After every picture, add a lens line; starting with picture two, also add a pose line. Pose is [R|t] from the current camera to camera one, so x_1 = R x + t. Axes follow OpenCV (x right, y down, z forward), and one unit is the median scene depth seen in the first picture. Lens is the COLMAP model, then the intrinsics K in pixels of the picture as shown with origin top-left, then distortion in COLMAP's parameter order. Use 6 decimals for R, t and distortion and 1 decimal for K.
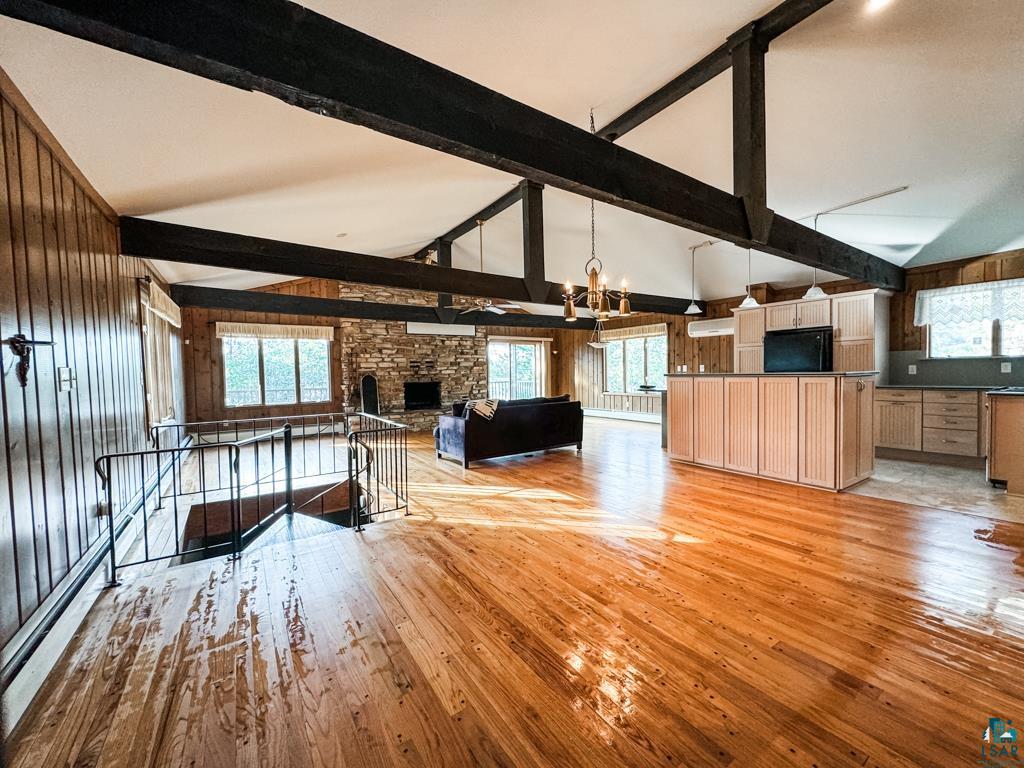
lens RADIAL K [[407.9, 0, 510.8], [0, 407.9, 382.9], [0, 0, 1]] dist [-0.003417, 0.000313]
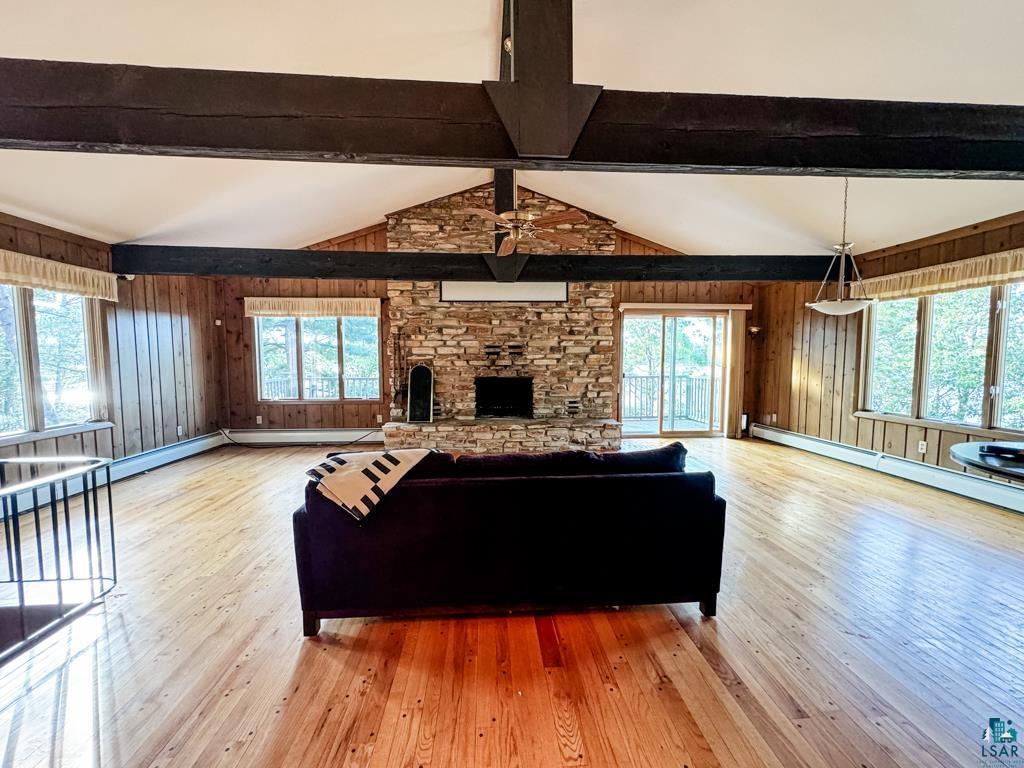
lens RADIAL K [[407.9, 0, 512.3], [0, 407.9, 383.4], [0, 0, 1]] dist [-0.003417, 0.000313]
pose [[0.867156, 0.047735, -0.495743, 0.139040], [-0.026656, 0.998418, 0.049510, -0.027516], [0.497322, -0.029719, 0.867057, 0.479435]]
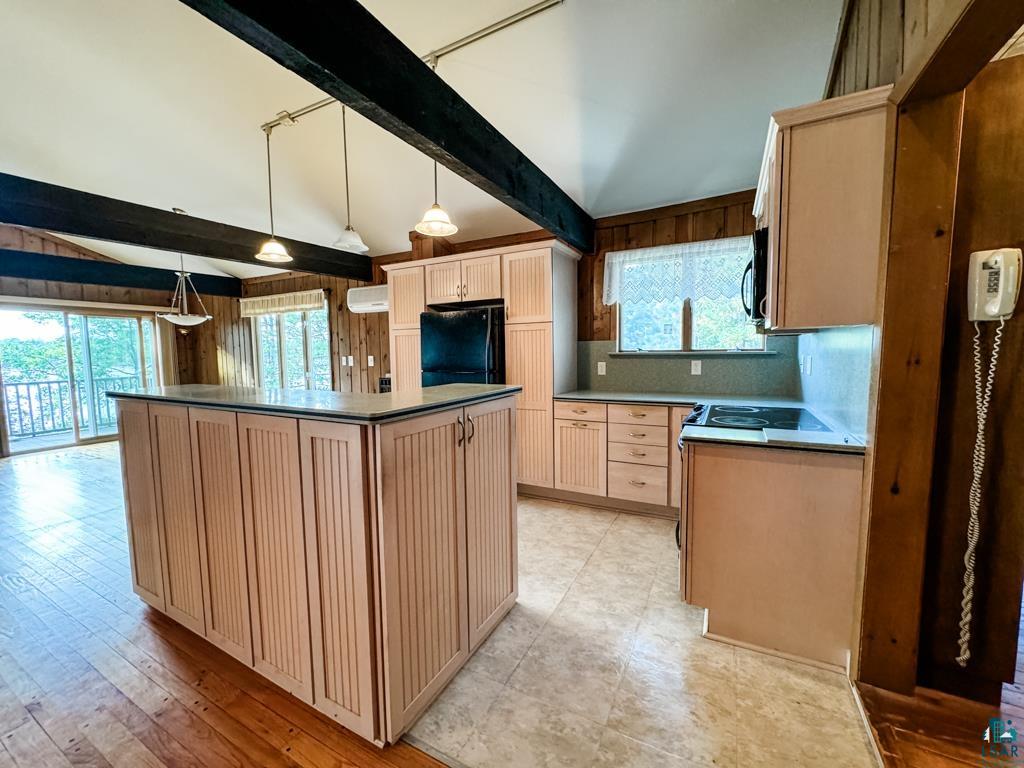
lens RADIAL K [[407.9, 0, 512.9], [0, 407.9, 382.4], [0, 0, 1]] dist [-0.003417, 0.000313]
pose [[0.881653, -0.034050, 0.470667, 0.349219], [0.012972, 0.998765, 0.047956, -0.029110], [-0.471719, -0.036175, 0.881007, 0.304076]]
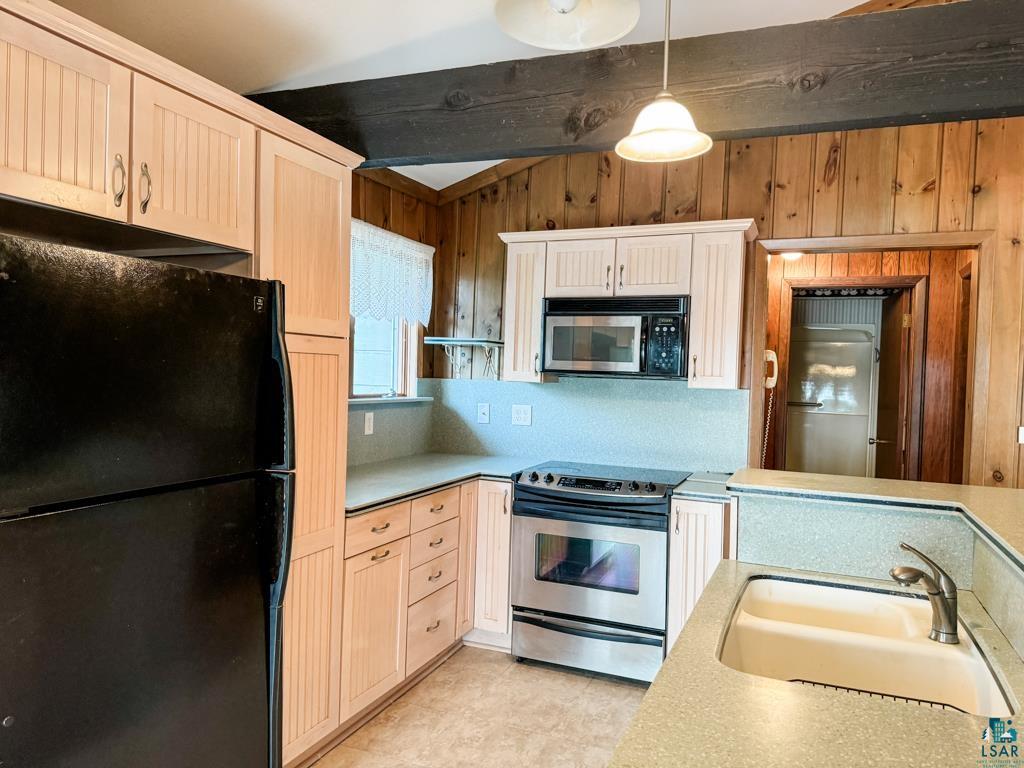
lens RADIAL K [[711.3, 0, 508.3], [0, 711.3, 387.4], [0, 0, 1]] dist [0.044921, -0.047272]
pose [[-0.546185, -0.015145, 0.837528, 0.278846], [0.002533, 0.999802, 0.019731, -0.054085], [-0.837661, 0.012898, -0.546039, 0.758164]]
